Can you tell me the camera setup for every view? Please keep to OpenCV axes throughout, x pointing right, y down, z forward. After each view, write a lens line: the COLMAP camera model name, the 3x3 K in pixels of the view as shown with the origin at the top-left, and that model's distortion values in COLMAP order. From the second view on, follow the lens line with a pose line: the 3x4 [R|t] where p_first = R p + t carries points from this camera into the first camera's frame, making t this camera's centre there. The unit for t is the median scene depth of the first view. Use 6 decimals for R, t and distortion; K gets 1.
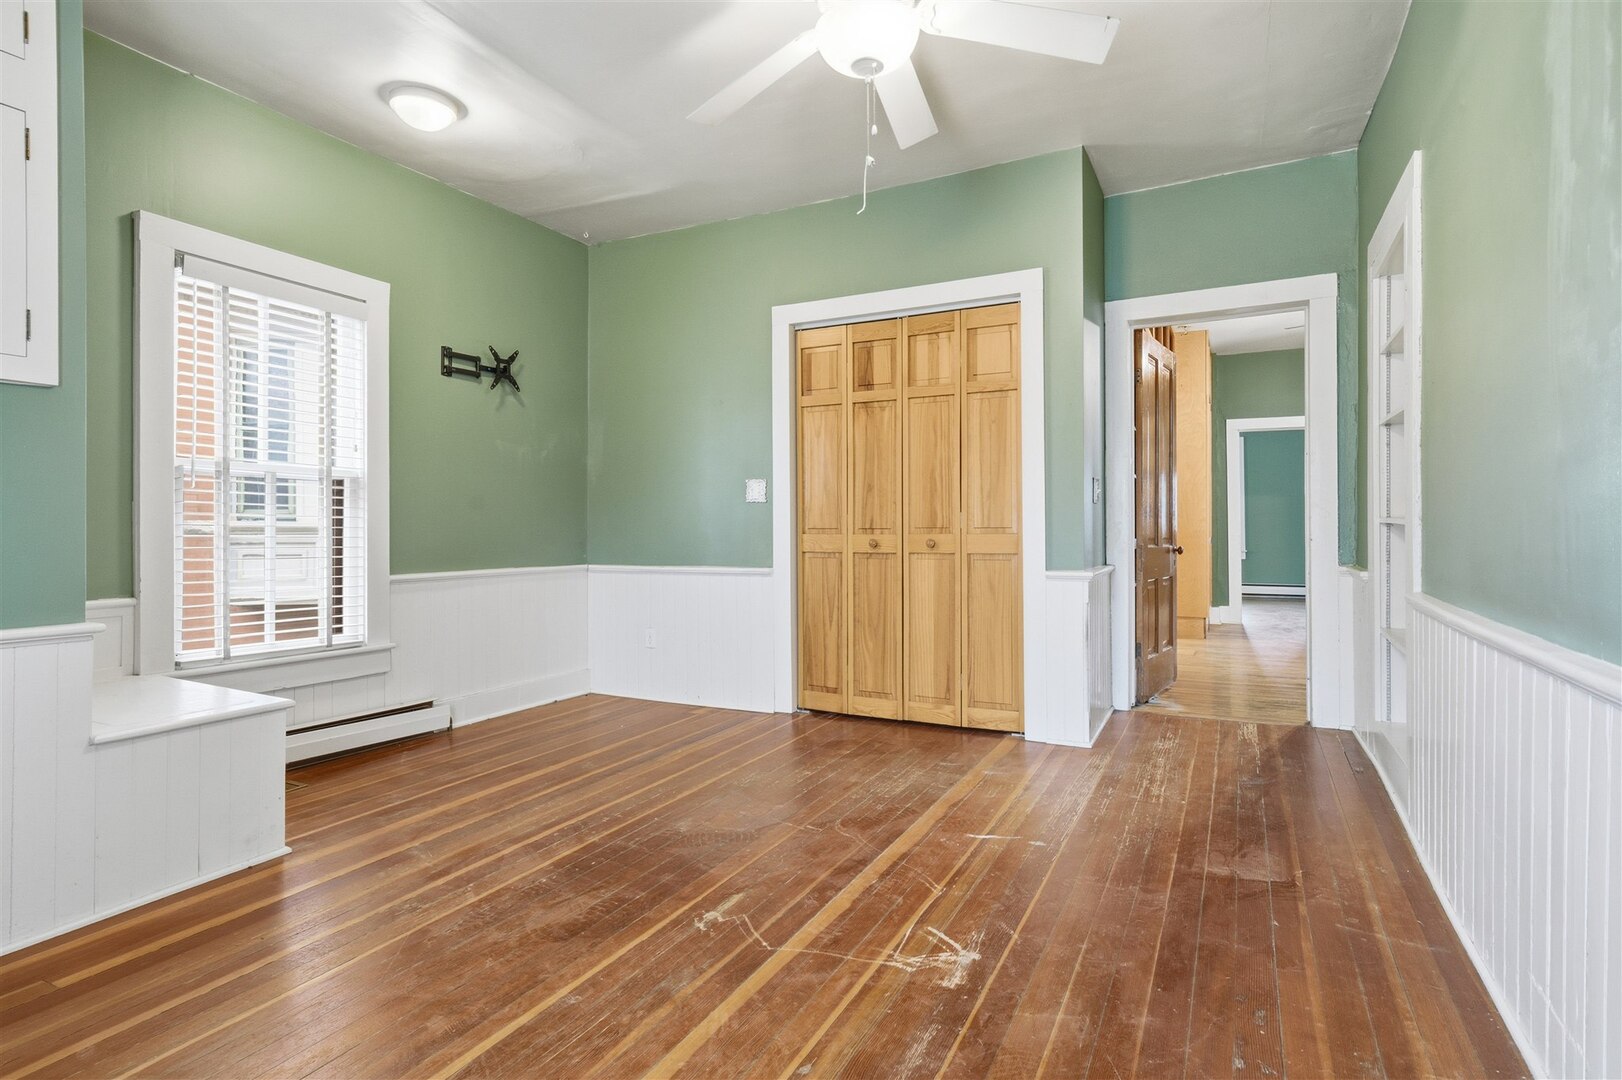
lens RADIAL K [[826.7, 0, 814.0], [0, 826.7, 530.3], [0, 0, 1]] dist [0.004059, 0.000262]
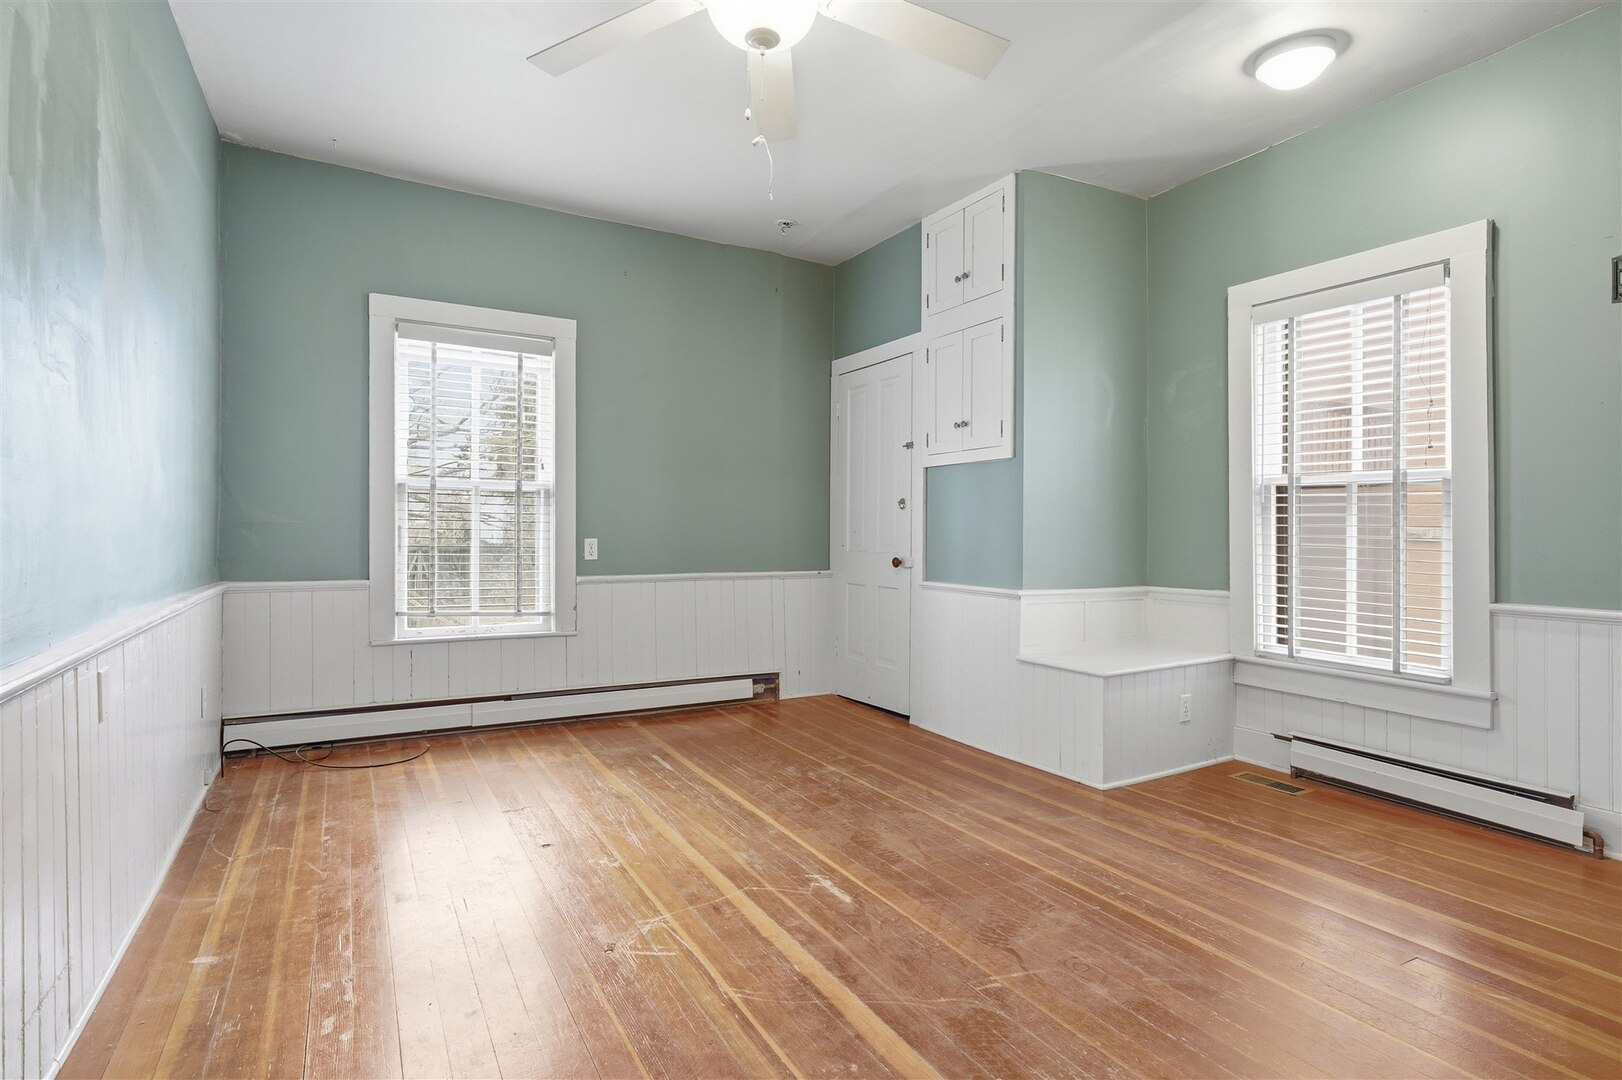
lens RADIAL K [[826.7, 0, 815.7], [0, 826.7, 536.5], [0, 0, 1]] dist [0.004059, 0.000262]
pose [[-0.551188, 0.007383, -0.834349, 0.774778], [-0.006110, 0.999898, 0.012884, -0.021287], [0.834359, 0.012199, -0.551087, 1.509915]]
